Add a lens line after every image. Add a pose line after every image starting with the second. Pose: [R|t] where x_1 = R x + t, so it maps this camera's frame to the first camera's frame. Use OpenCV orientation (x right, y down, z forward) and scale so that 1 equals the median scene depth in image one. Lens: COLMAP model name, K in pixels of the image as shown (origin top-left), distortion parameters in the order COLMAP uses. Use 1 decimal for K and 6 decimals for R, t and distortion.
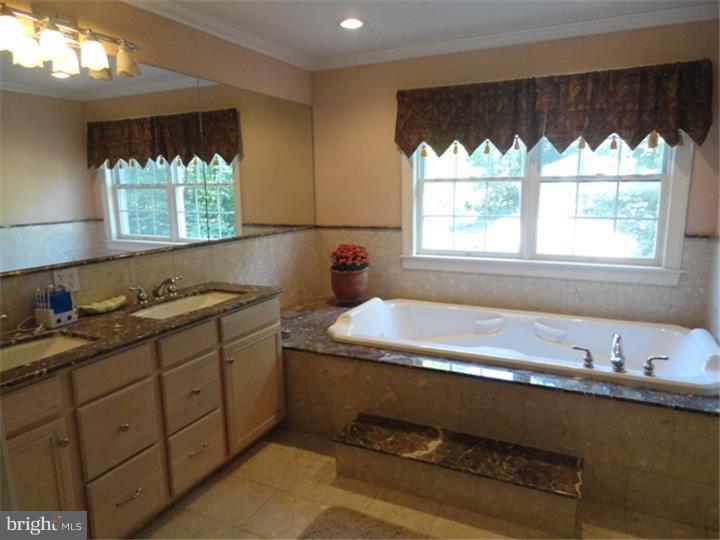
lens RADIAL K [[496.7, 0, 360.6], [0, 496.7, 269.6], [0, 0, 1]] dist [0.001803, 0.004154]
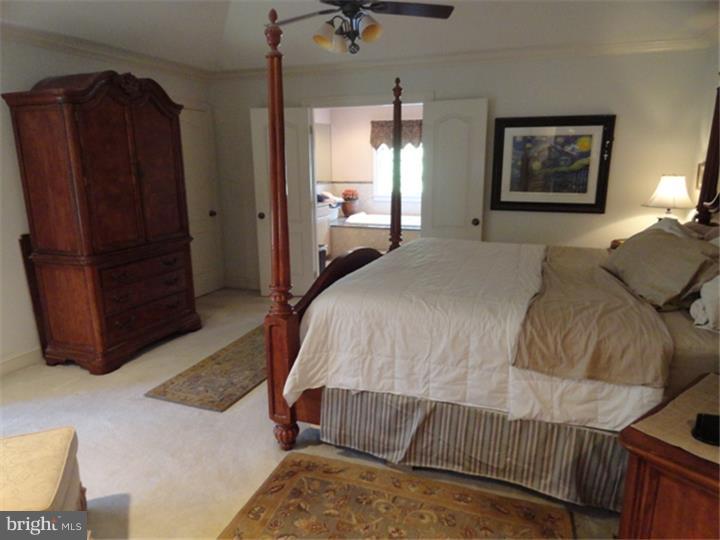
lens RADIAL K [[496.7, 0, 359.3], [0, 496.7, 271.1], [0, 0, 1]] dist [0.001803, 0.004154]
pose [[0.996475, -0.013780, 0.082752, -0.171029], [0.009181, 0.998405, 0.055708, 0.192575], [-0.083388, -0.054752, 0.995012, -1.242260]]
